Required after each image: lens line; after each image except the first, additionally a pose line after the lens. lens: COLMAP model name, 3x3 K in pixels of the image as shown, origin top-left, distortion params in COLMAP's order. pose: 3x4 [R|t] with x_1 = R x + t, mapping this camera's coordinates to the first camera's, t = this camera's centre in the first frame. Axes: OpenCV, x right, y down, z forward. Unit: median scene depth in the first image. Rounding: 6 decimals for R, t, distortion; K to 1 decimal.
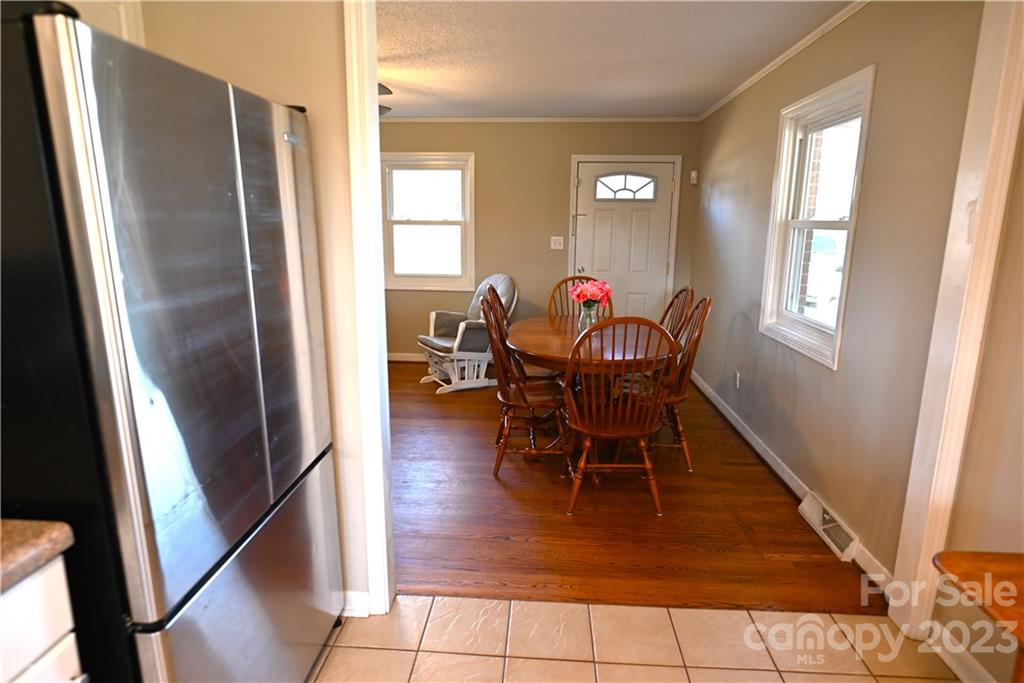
lens RADIAL K [[572.4, 0, 503.4], [0, 572.4, 340.2], [0, 0, 1]] dist [-0.002817, 0.001410]
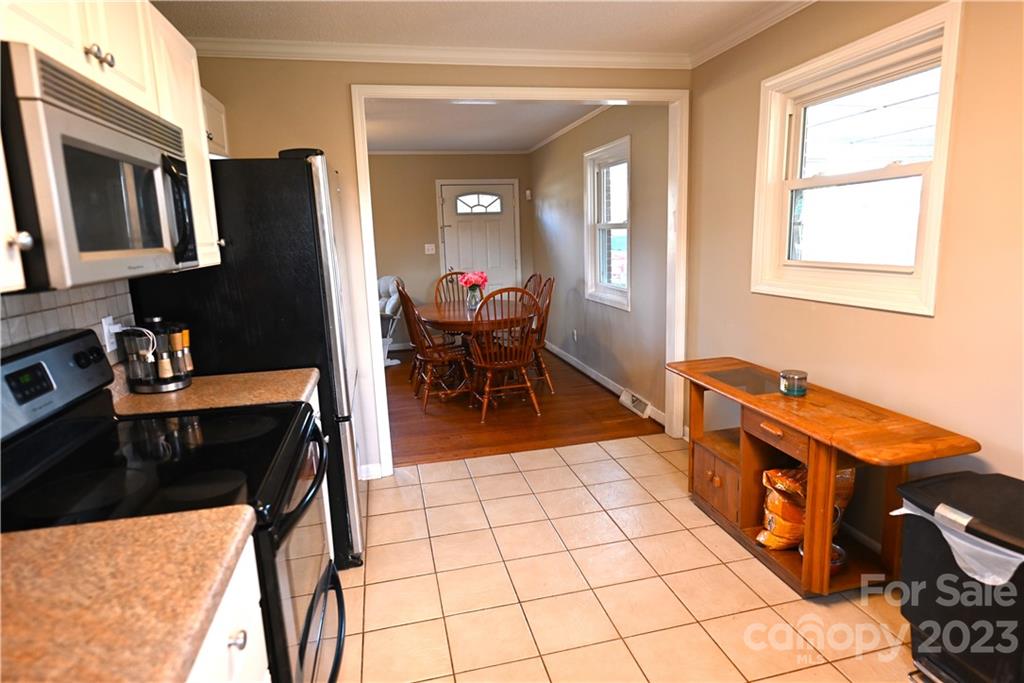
lens RADIAL K [[572.4, 0, 503.4], [0, 572.4, 340.2], [0, 0, 1]] dist [-0.002817, 0.001410]
pose [[0.956434, -0.095497, 0.275888, -0.188081], [0.101097, 0.994858, -0.006111, 0.083939], [-0.273885, 0.033736, 0.961170, -0.390420]]
